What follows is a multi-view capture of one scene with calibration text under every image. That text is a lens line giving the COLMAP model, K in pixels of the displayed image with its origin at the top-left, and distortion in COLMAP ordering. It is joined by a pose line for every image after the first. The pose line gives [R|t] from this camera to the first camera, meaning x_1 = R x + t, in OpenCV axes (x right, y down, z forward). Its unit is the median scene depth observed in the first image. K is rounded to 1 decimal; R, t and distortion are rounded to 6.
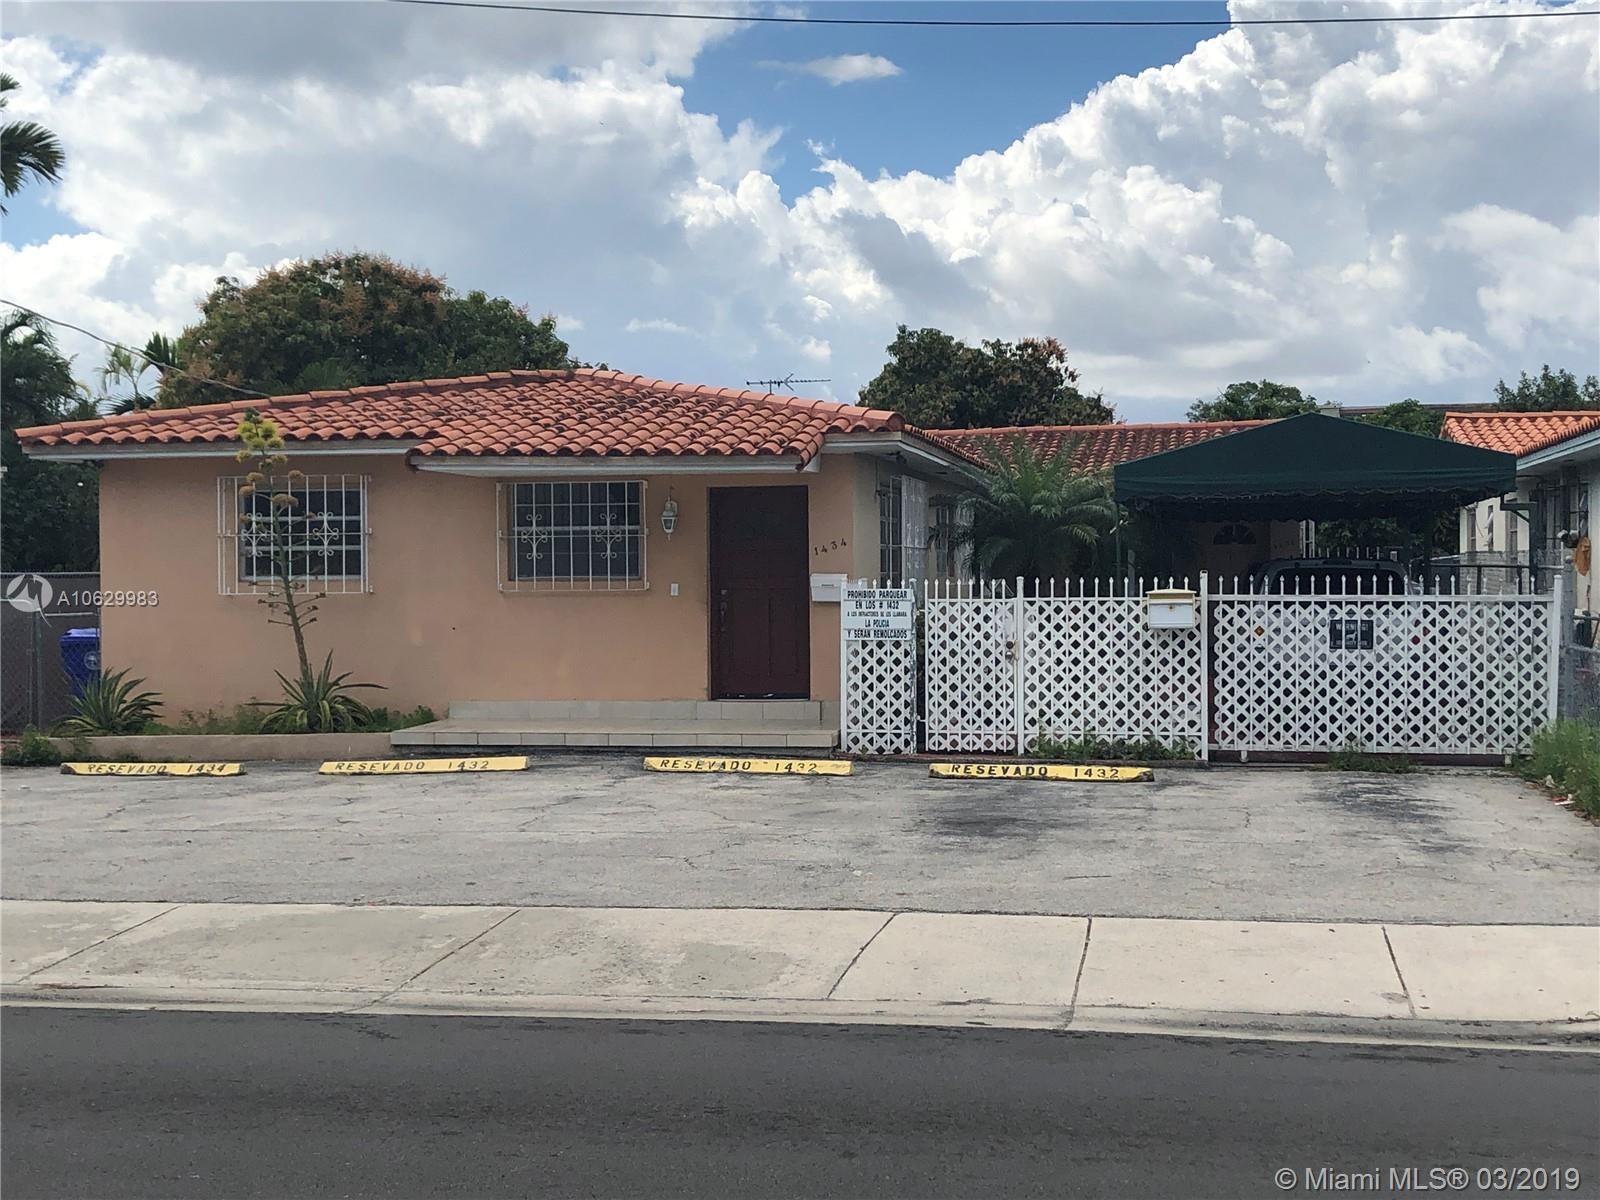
lens RADIAL K [[2231.8, 0, 794.9], [0, 2231.8, 585.4], [0, 0, 1]] dist [0.051636, 0.000000]
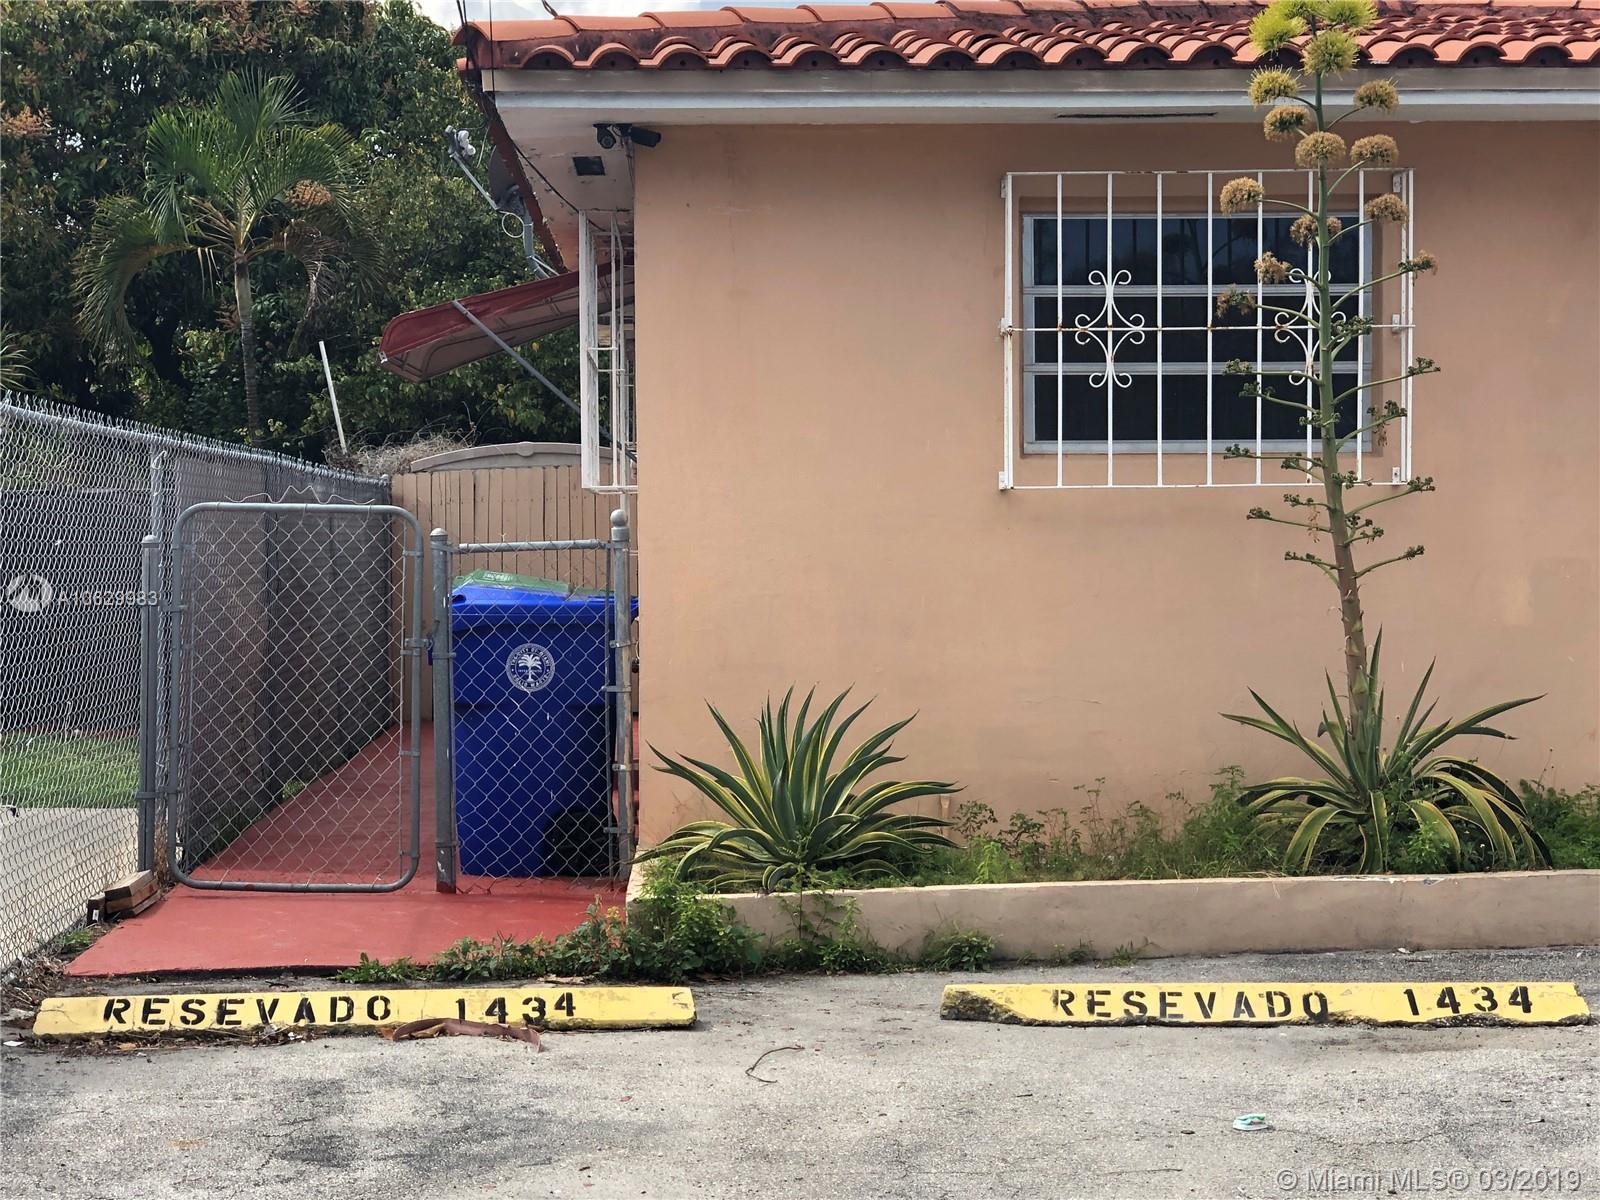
lens RADIAL K [[2854.4, 0, 792.8], [0, 2854.4, 599.7], [0, 0, 1]] dist [0.098542, 0.000000]
pose [[0.975813, -0.003626, 0.218578, -0.415563], [-0.000052, 0.999859, 0.016821, 0.015210], [-0.218608, -0.016425, 0.975675, 0.567510]]
